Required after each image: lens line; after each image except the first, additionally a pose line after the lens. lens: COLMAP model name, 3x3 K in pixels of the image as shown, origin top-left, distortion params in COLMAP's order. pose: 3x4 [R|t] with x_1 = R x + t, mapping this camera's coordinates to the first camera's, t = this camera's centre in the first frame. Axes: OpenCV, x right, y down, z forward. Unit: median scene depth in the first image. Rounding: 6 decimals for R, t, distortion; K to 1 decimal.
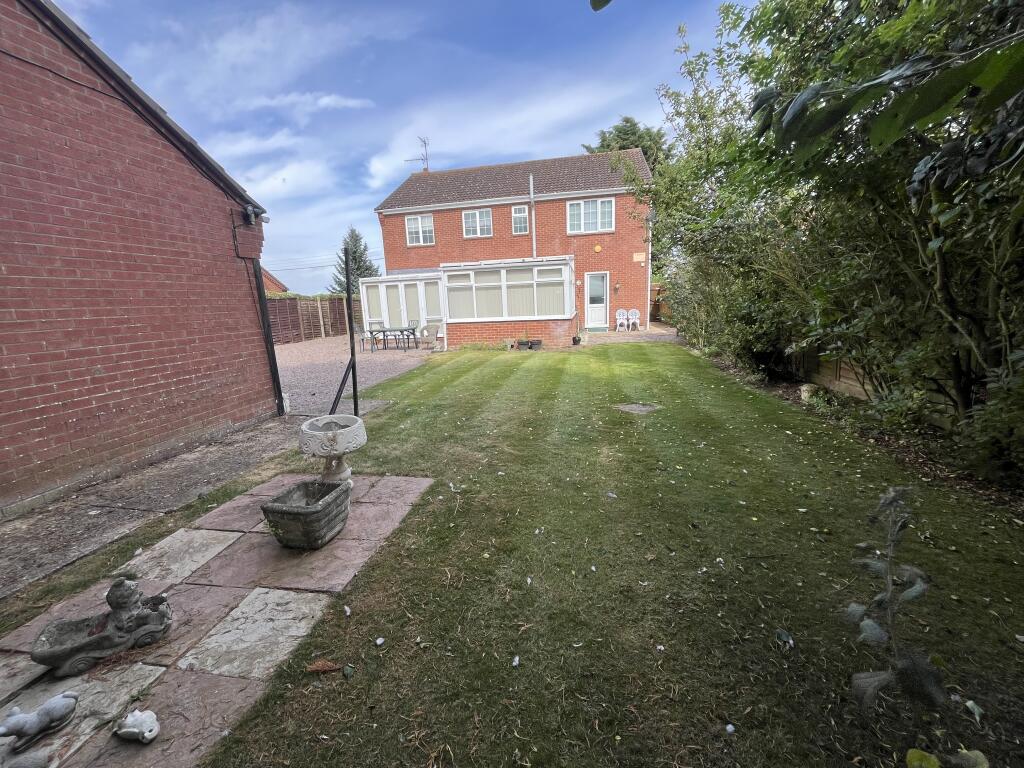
lens RADIAL K [[418.3, 0, 510.8], [0, 418.3, 385.0], [0, 0, 1]] dist [0.003882, 0.001380]
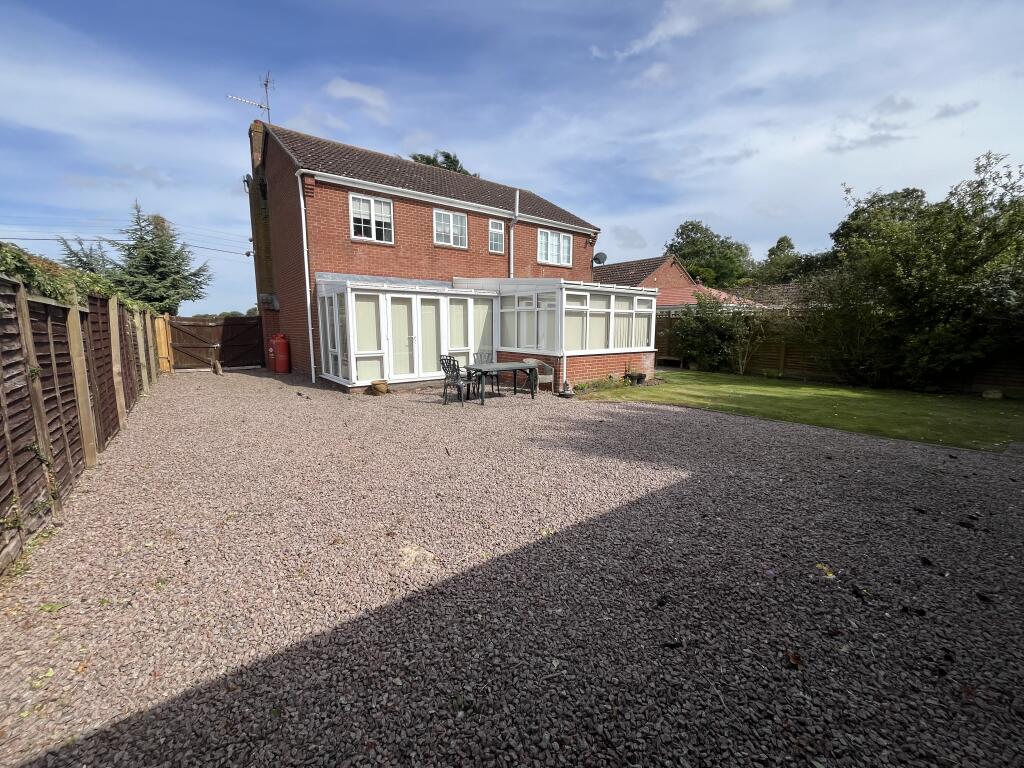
lens RADIAL K [[418.3, 0, 512.5], [0, 418.3, 381.9], [0, 0, 1]] dist [0.003882, 0.001380]
pose [[0.658084, -0.054345, 0.750981, -0.627027], [0.119174, 0.992337, -0.032621, -0.069823], [-0.743453, 0.110965, 0.659518, 0.455834]]
